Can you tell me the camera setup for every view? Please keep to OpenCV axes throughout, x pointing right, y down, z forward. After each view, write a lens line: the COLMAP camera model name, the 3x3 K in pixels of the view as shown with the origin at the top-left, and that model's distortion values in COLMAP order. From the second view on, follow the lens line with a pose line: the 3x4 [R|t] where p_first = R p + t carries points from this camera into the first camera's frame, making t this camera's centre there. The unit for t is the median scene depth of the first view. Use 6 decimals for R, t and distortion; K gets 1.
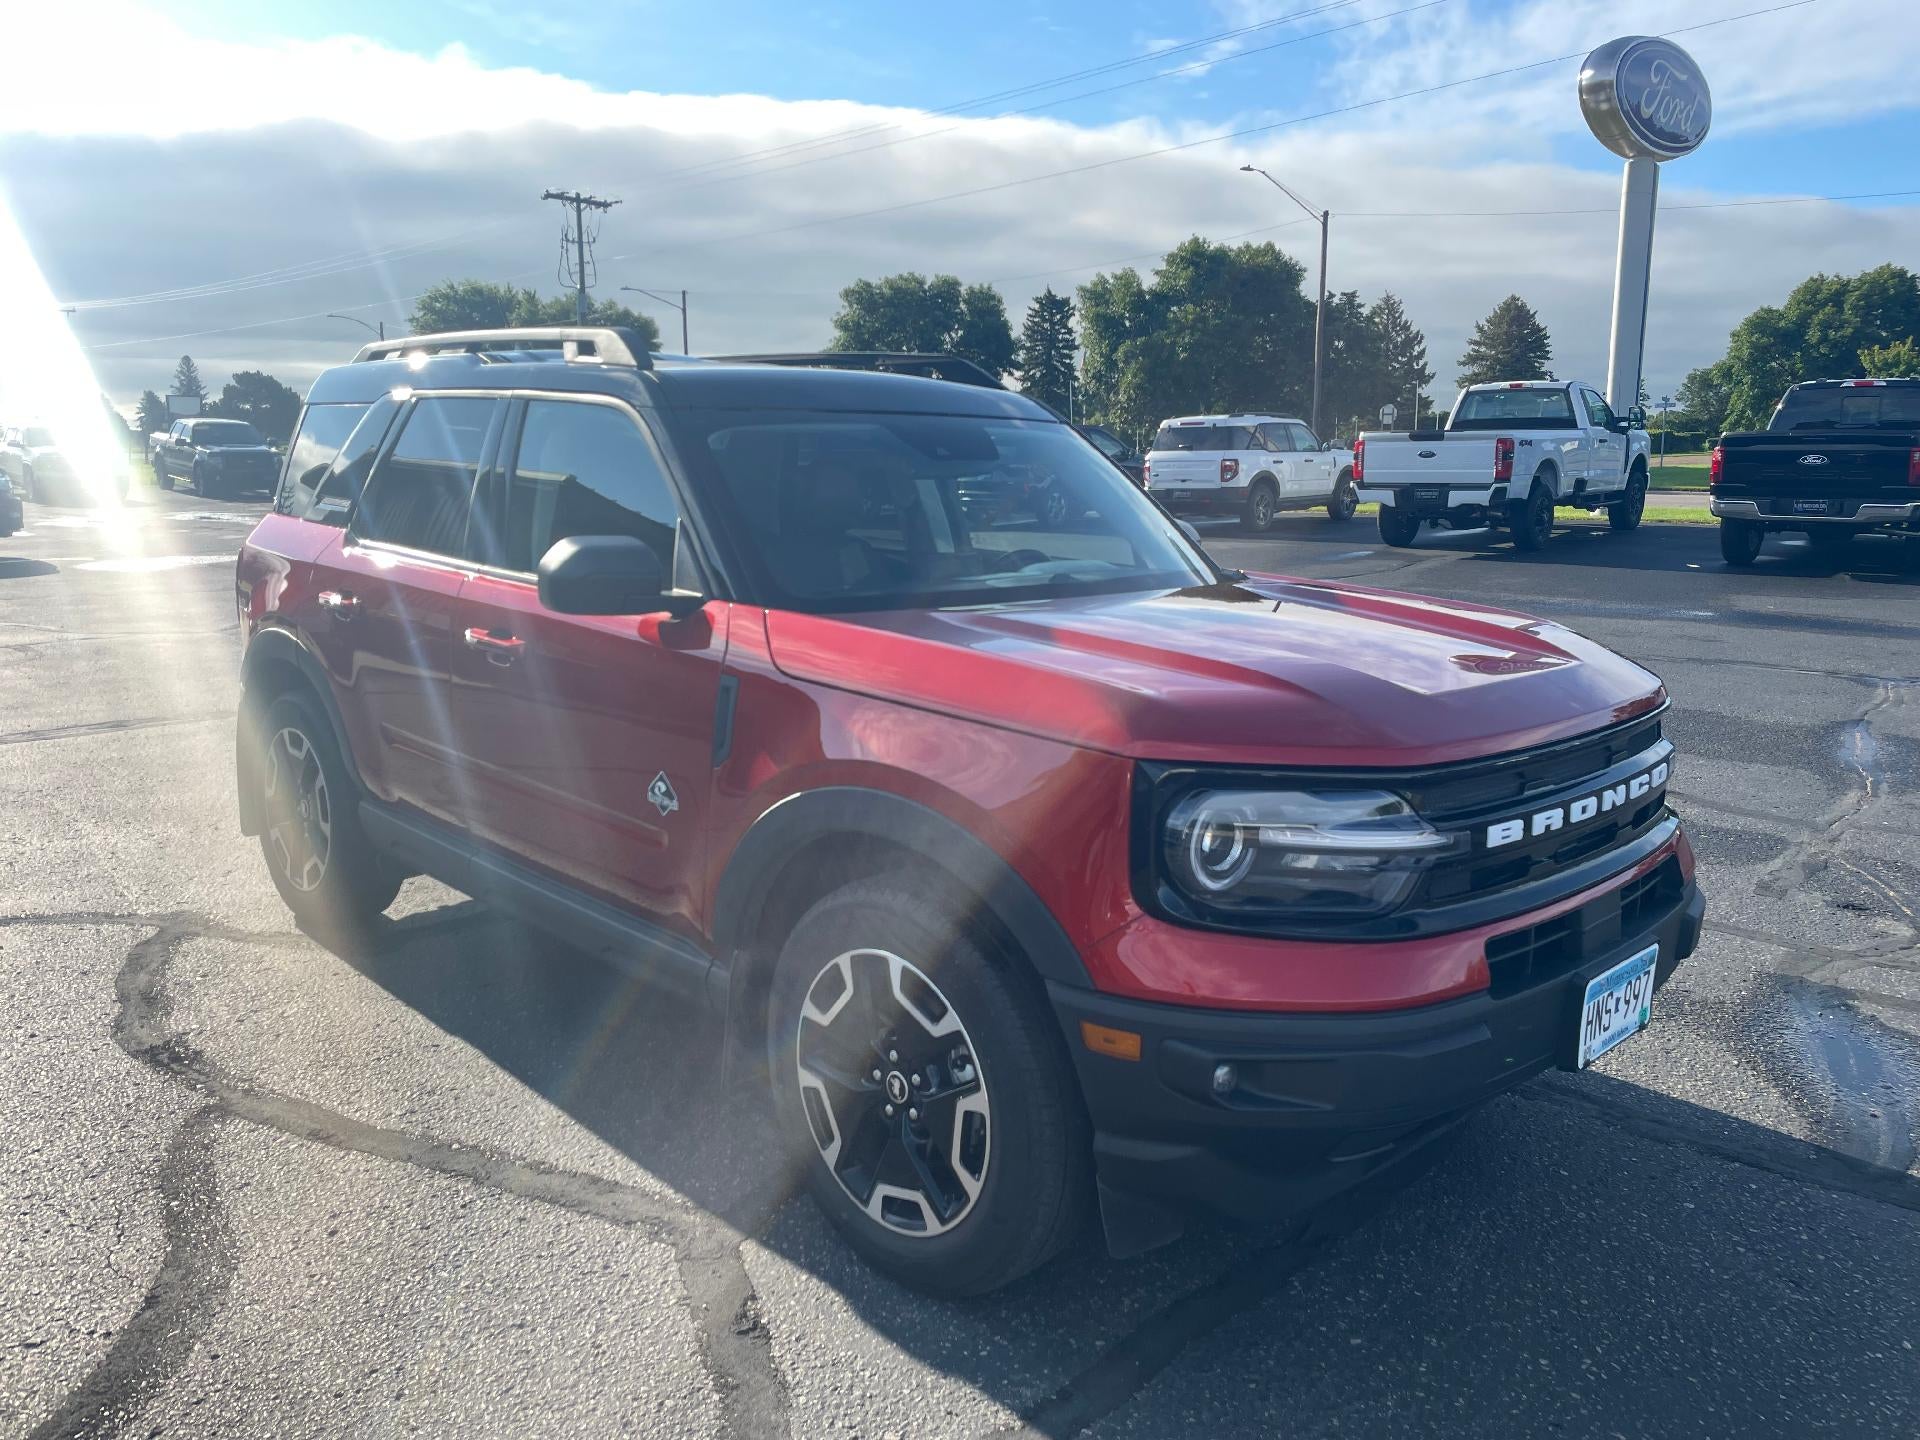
lens RADIAL K [[1447.5, 0, 950.7], [0, 1447.5, 692.3], [0, 0, 1]] dist [0.080619, -0.102512]
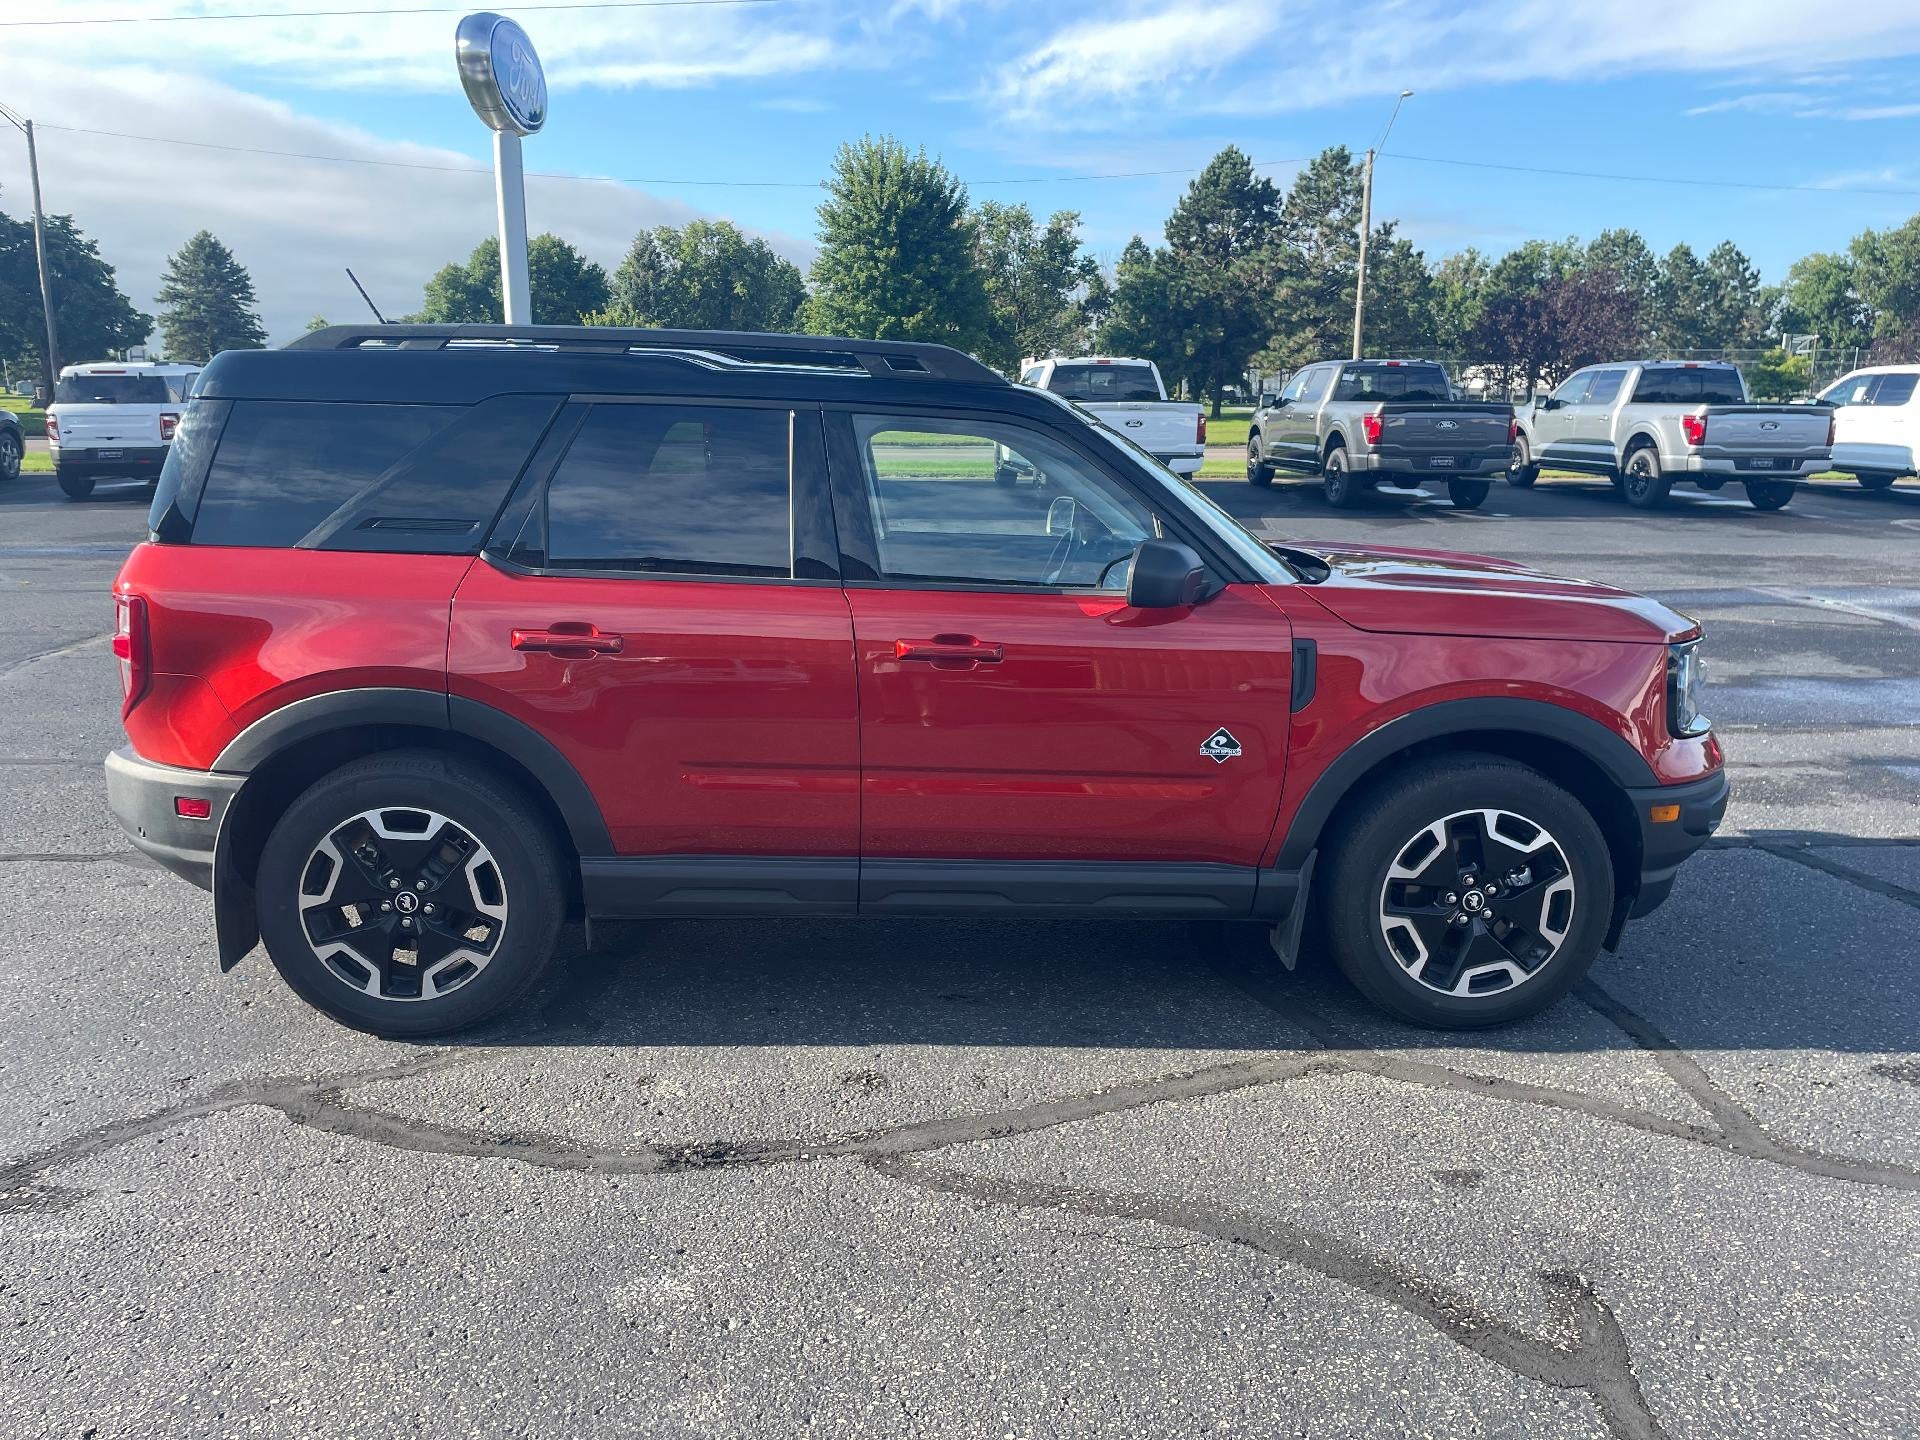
lens RADIAL K [[1447.5, 0, 953.4], [0, 1447.5, 707.2], [0, 0, 1]] dist [0.080619, -0.102512]
pose [[0.668839, -0.152006, 0.727701, -0.165896], [0.118395, 0.988159, 0.097594, -0.014544], [-0.733919, 0.020882, 0.678916, 0.045164]]
